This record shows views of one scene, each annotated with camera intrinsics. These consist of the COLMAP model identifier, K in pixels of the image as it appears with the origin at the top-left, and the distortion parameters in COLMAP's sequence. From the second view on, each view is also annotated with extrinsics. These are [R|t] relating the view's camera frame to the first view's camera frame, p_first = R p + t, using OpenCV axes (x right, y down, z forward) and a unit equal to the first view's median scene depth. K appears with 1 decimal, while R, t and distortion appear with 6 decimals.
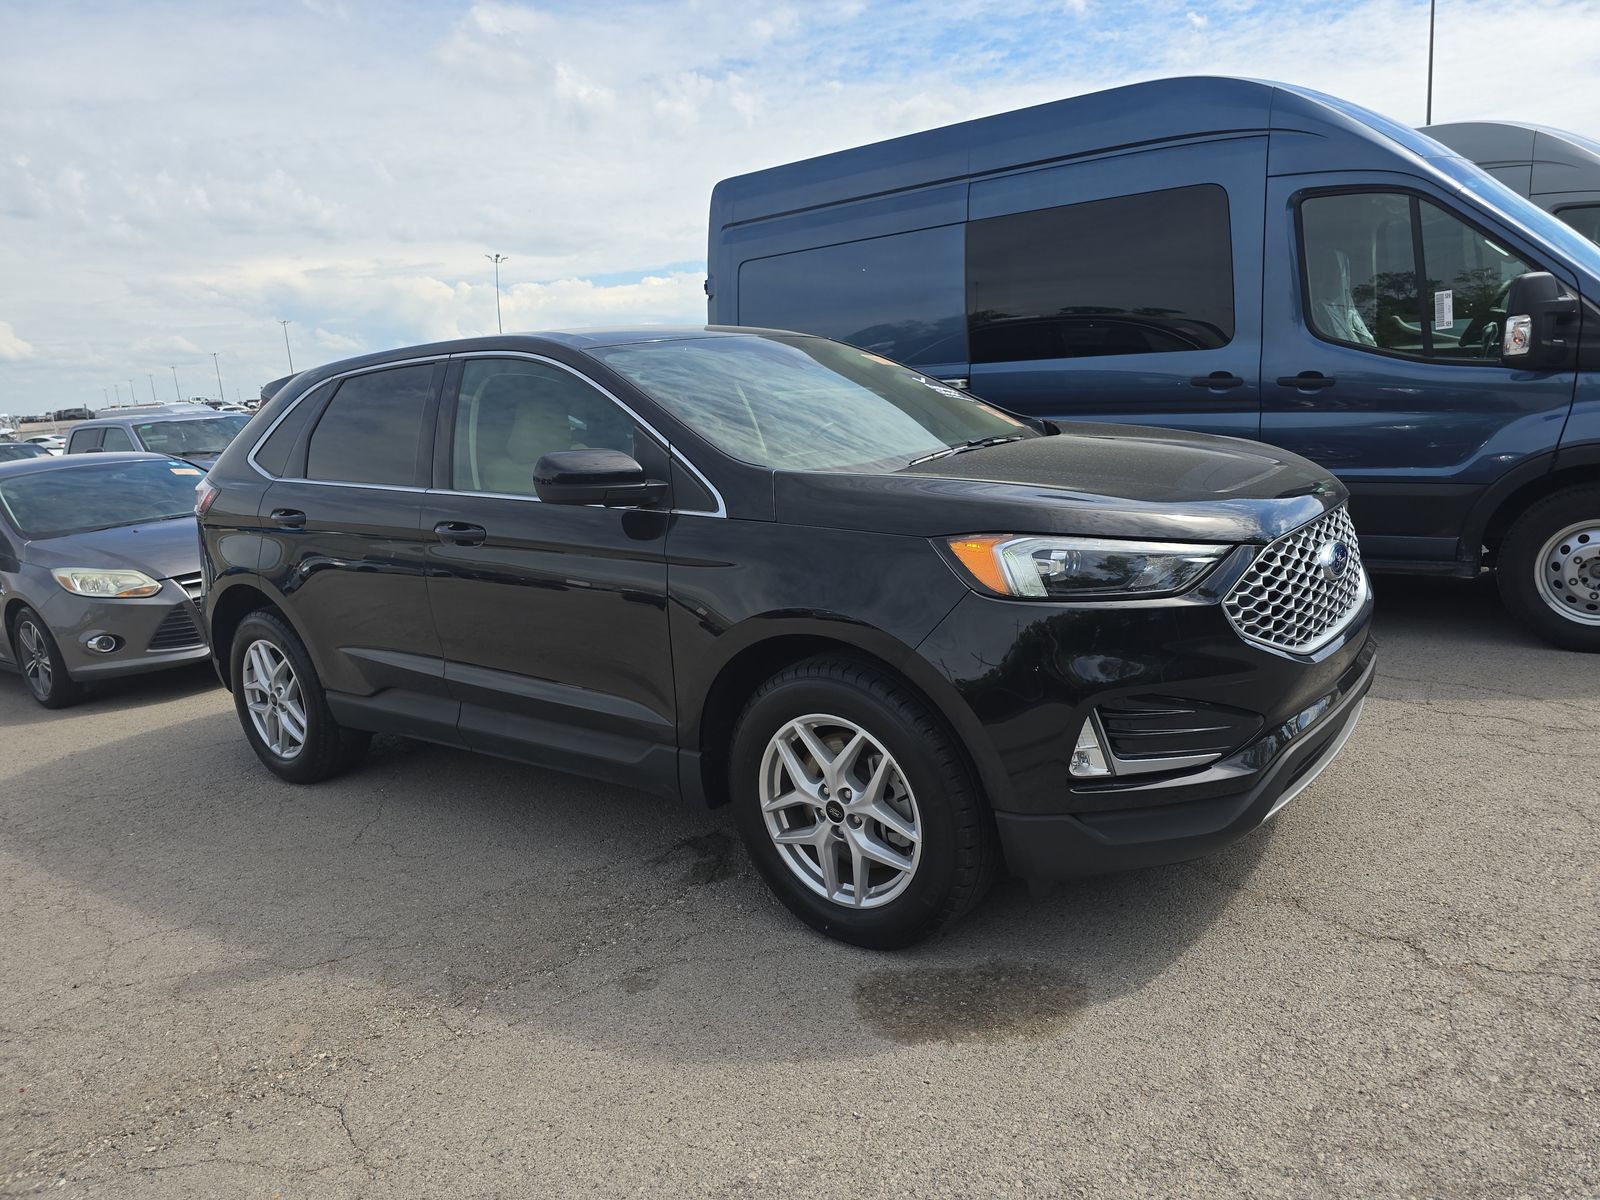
lens RADIAL K [[1092.1, 0, 797.9], [0, 1092.1, 597.4], [0, 0, 1]] dist [0.035228, -0.038597]
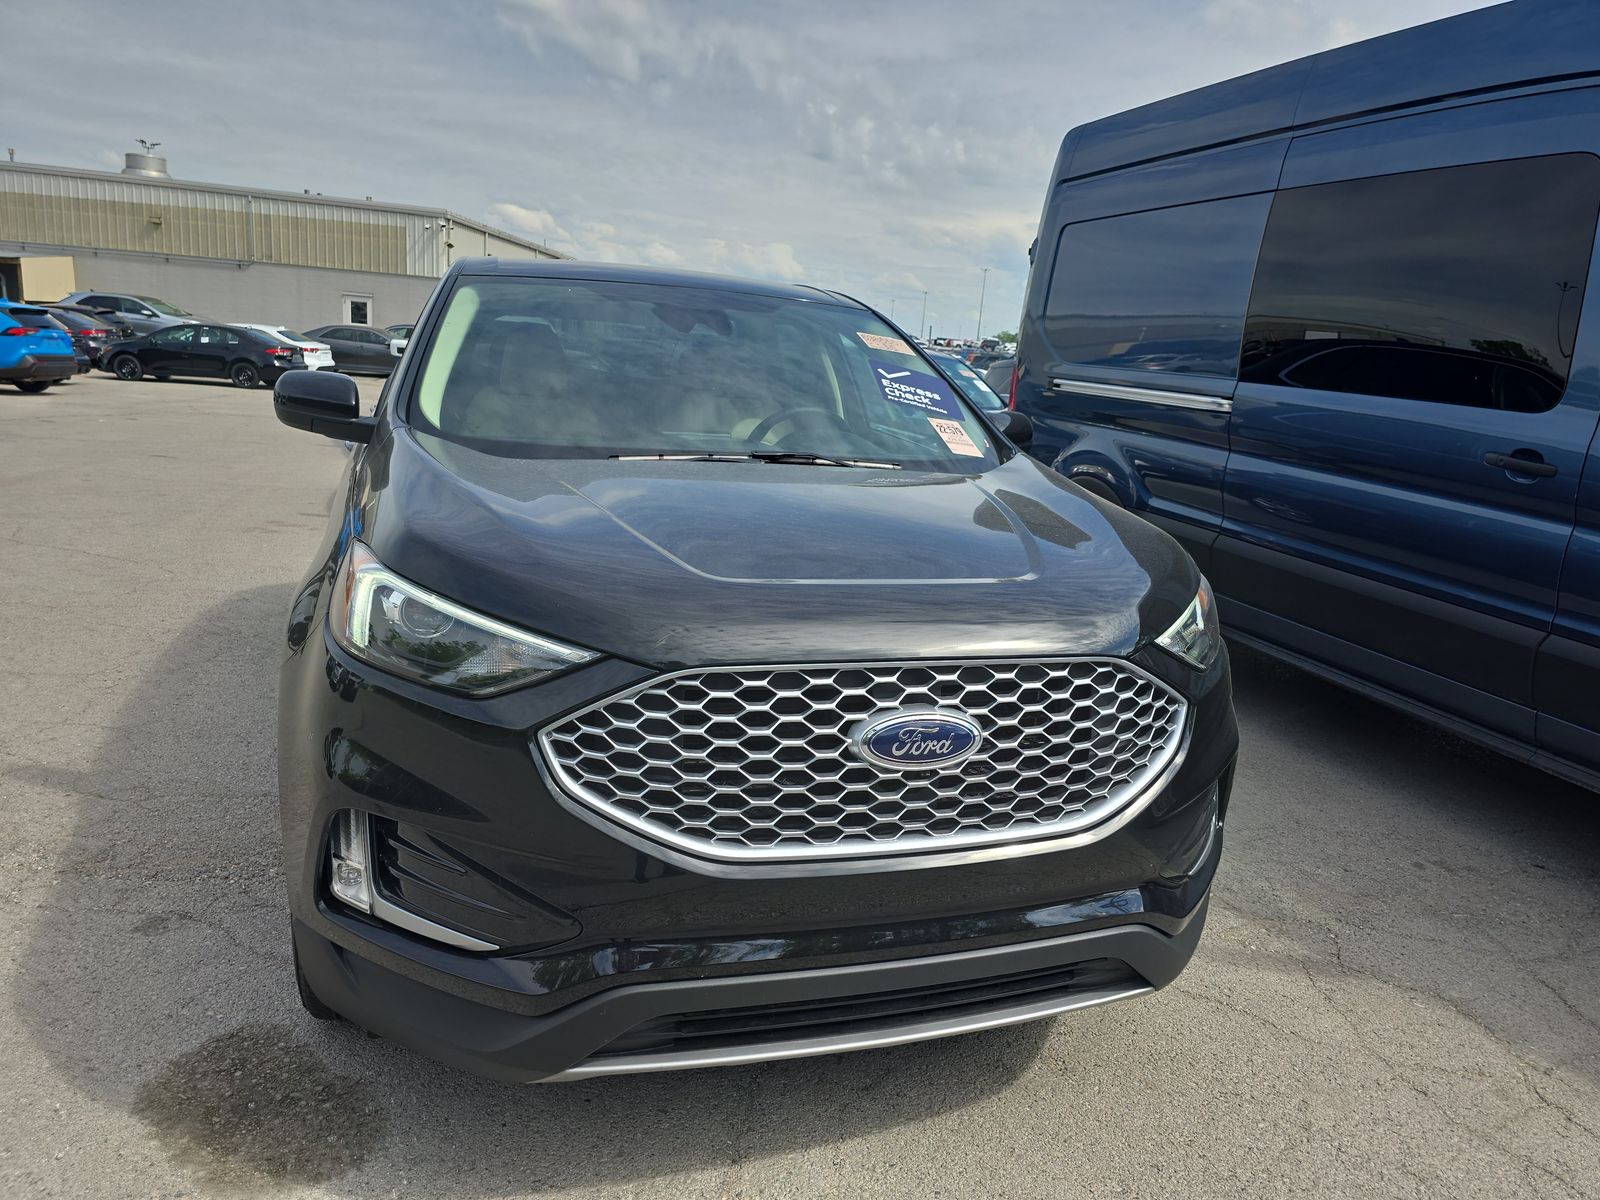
lens RADIAL K [[1092.1, 0, 802.6], [0, 1092.1, 600.0], [0, 0, 1]] dist [0.035228, -0.038597]
pose [[0.819674, 0.258819, -0.511025, 0.336988], [-0.242531, 0.965004, 0.099732, -0.071504], [0.518954, 0.042192, 0.853760, 0.209380]]
